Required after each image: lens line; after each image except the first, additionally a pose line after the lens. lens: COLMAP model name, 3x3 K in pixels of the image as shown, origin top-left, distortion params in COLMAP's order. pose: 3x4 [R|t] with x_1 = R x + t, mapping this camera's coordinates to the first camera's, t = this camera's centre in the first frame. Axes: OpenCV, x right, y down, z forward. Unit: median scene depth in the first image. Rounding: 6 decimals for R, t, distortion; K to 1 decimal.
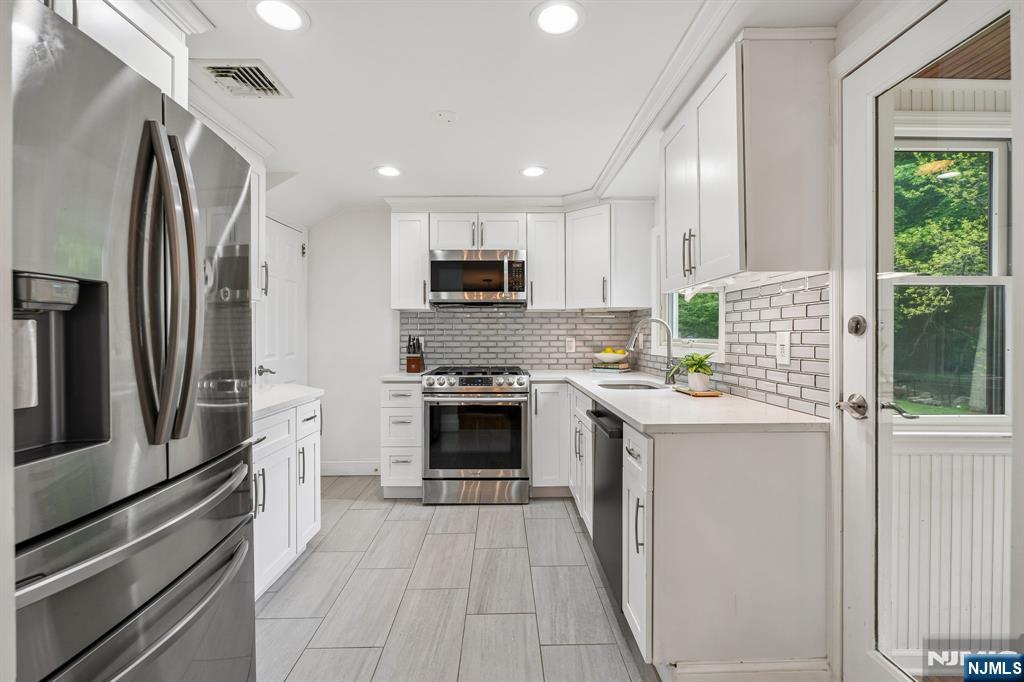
lens RADIAL K [[460.7, 0, 511.0], [0, 460.7, 330.9], [0, 0, 1]] dist [-0.000433, 0.001173]
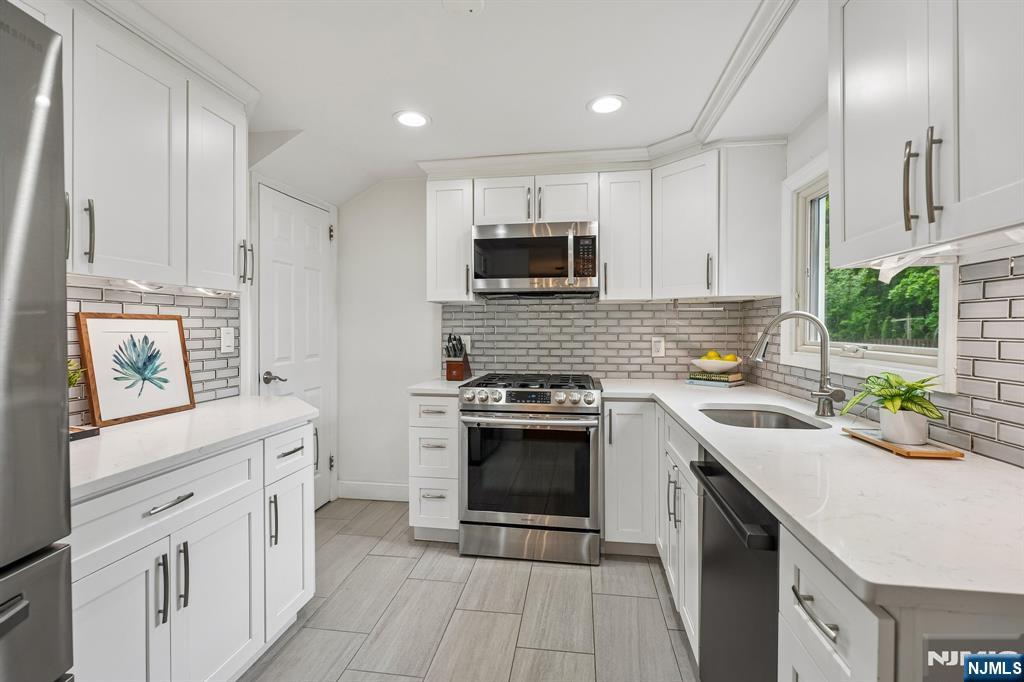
lens RADIAL K [[460.7, 0, 511.0], [0, 460.7, 330.9], [0, 0, 1]] dist [-0.000433, 0.001173]
pose [[0.985483, 0.002084, -0.169761, 0.022024], [0.000692, 0.999867, 0.016290, -0.009566], [0.169773, -0.016171, 0.985351, 0.246368]]
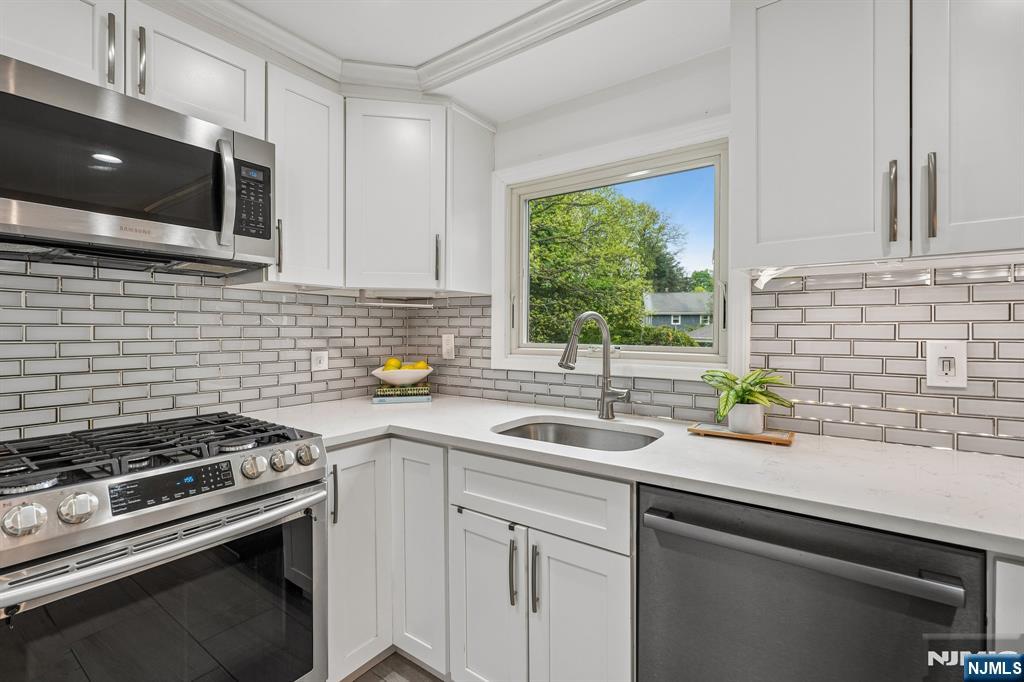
lens RADIAL K [[460.7, 0, 511.0], [0, 460.7, 330.9], [0, 0, 1]] dist [-0.000433, 0.001173]
pose [[0.599176, 0.001852, 0.800616, -0.189832], [-0.010891, 0.999924, 0.005838, -0.004760], [-0.800544, -0.012218, 0.599150, 0.588626]]
